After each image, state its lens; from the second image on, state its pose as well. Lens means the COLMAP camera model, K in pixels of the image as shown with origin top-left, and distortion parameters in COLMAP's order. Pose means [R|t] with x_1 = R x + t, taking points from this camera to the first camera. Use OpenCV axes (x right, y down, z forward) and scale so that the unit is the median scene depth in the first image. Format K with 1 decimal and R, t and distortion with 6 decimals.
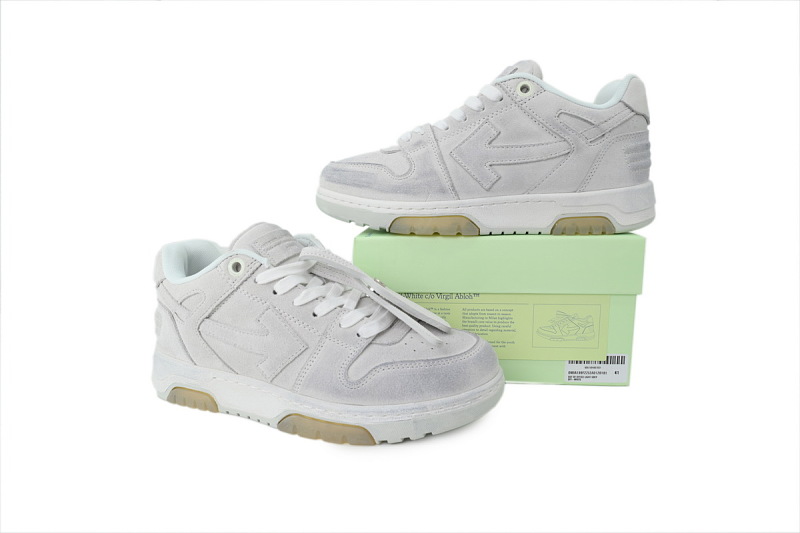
lens RADIAL K [[519.8, 0, 395.9], [0, 519.8, 265.9], [0, 0, 1]] dist [-0.012323, 0.000488]
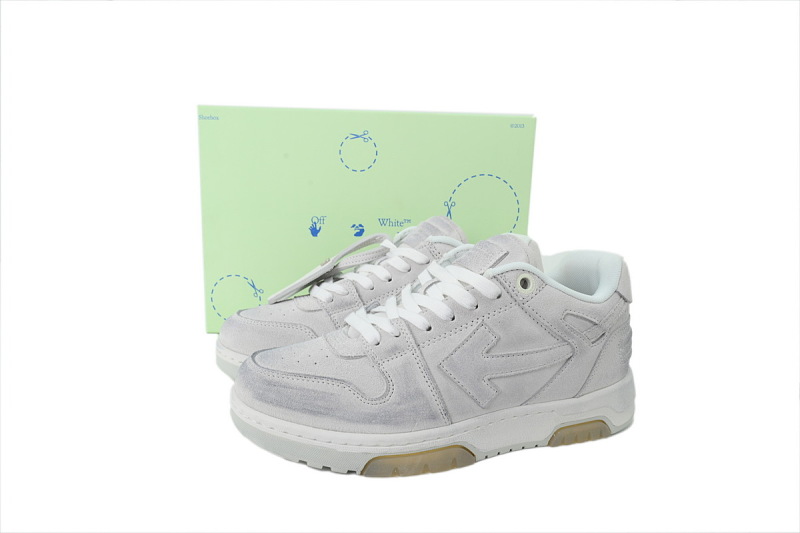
lens RADIAL K [[519.8, 0, 399.6], [0, 519.8, 266.8], [0, 0, 1]] dist [-0.012323, 0.000488]
pose [[0.920181, -0.041715, 0.389265, -0.242974], [0.040713, 0.999112, 0.010829, -0.376433], [-0.389371, 0.005883, 0.921062, 0.319941]]
